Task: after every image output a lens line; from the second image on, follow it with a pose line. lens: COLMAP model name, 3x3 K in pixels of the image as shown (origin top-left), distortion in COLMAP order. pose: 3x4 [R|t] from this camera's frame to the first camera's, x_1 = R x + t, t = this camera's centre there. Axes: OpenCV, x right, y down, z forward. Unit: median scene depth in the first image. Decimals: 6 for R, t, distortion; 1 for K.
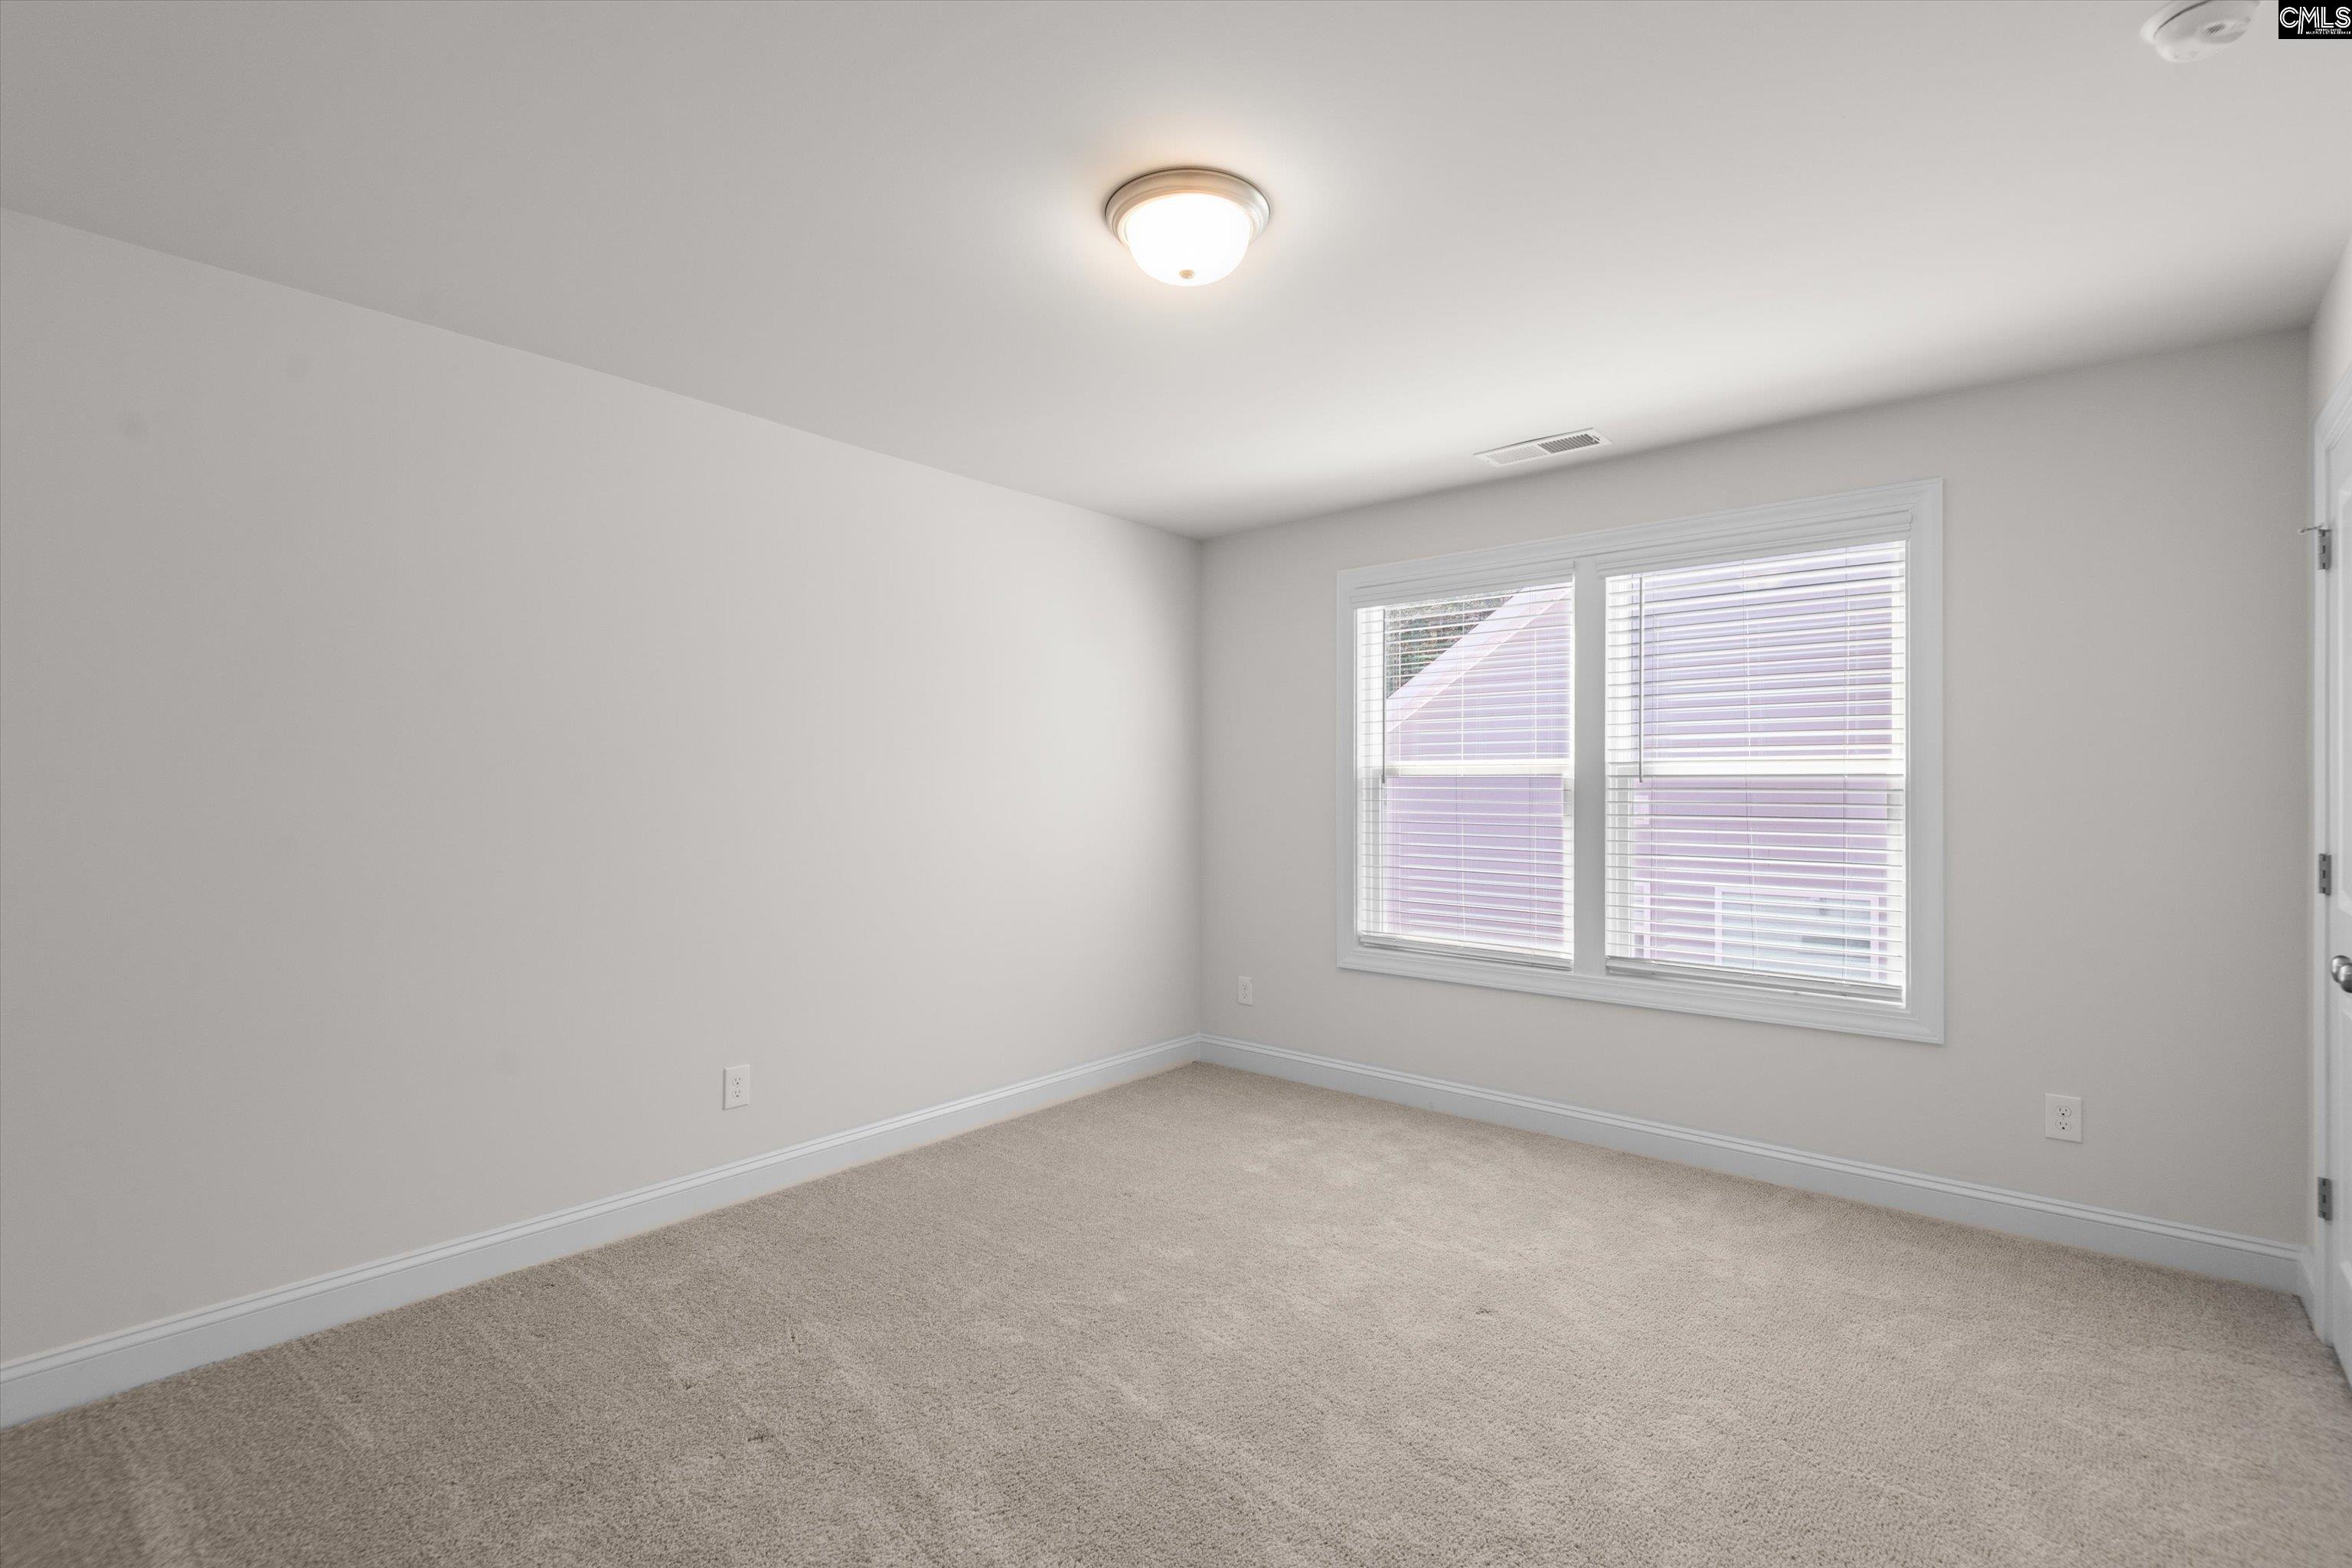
lens RADIAL K [[1121.2, 0, 1191.5], [0, 1121.2, 779.5], [0, 0, 1]] dist [-0.000977, -0.001808]
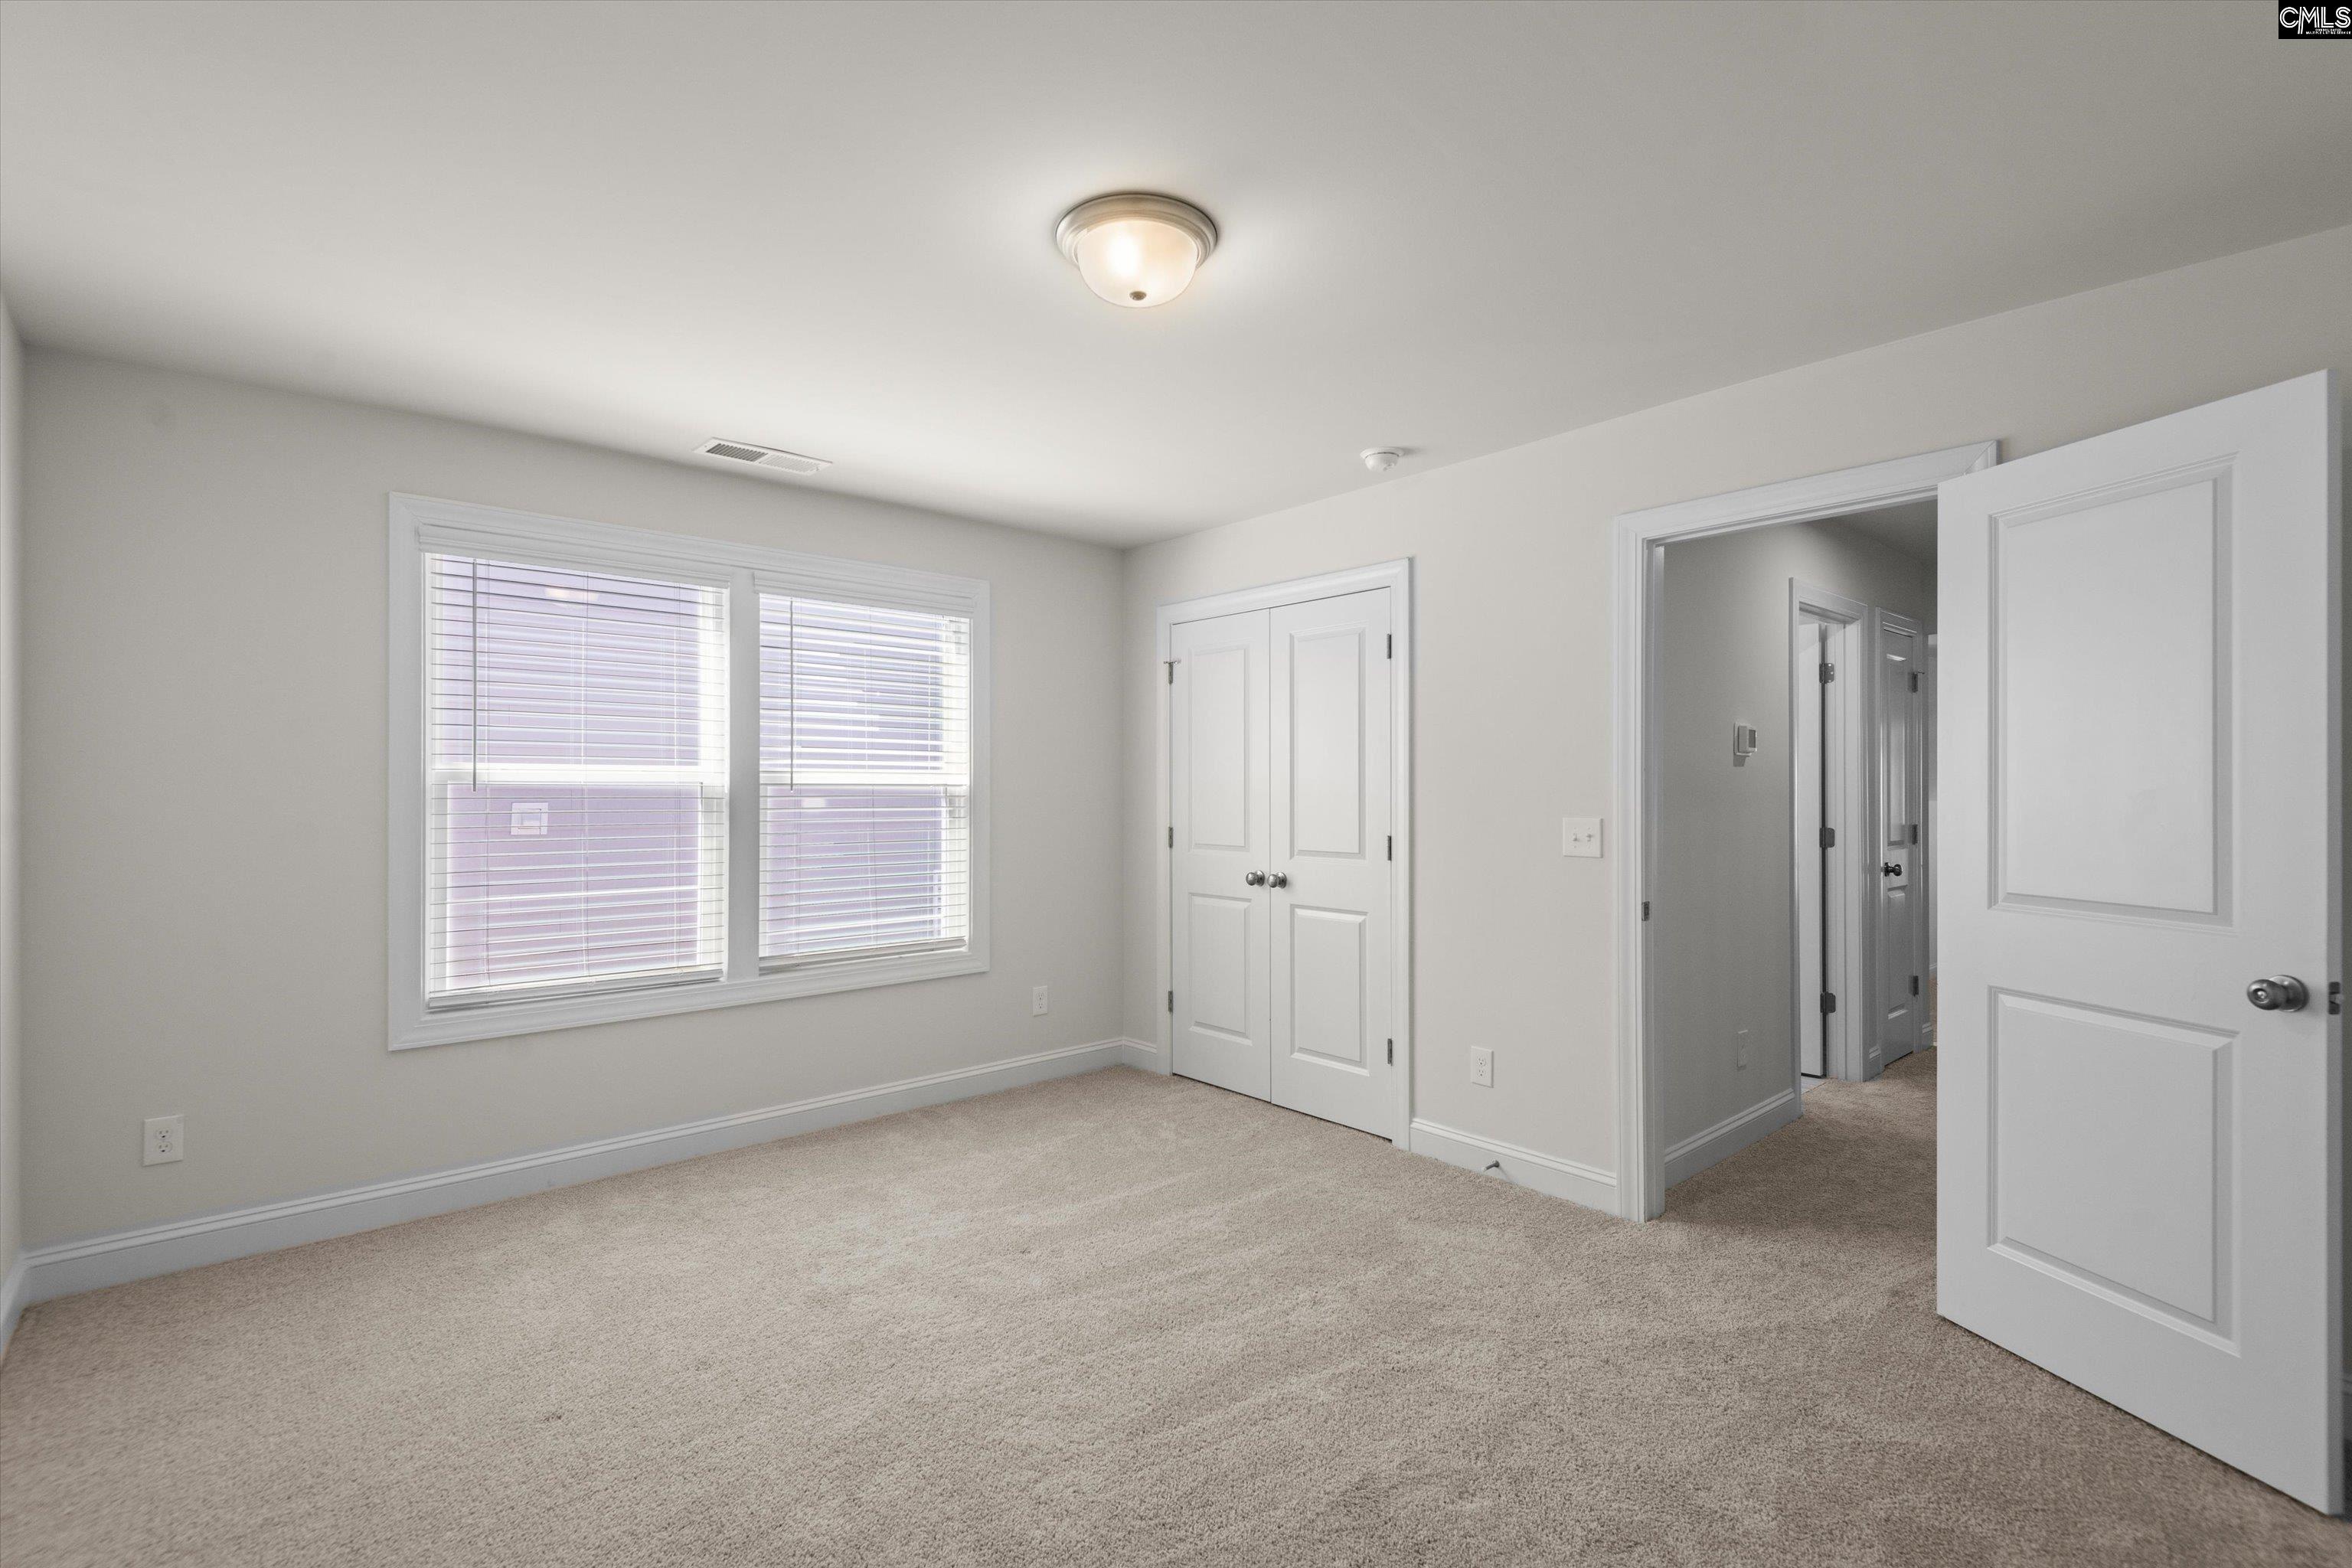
lens RADIAL K [[1061.0, 0, 1168.6], [0, 1061.0, 775.0], [0, 0, 1]] dist [0.040156, -0.026359]
pose [[0.128643, 0.015961, 0.991562, -0.563256], [-0.000401, 0.999871, -0.016043, 0.004087], [-0.991691, 0.001667, 0.128633, 0.496891]]
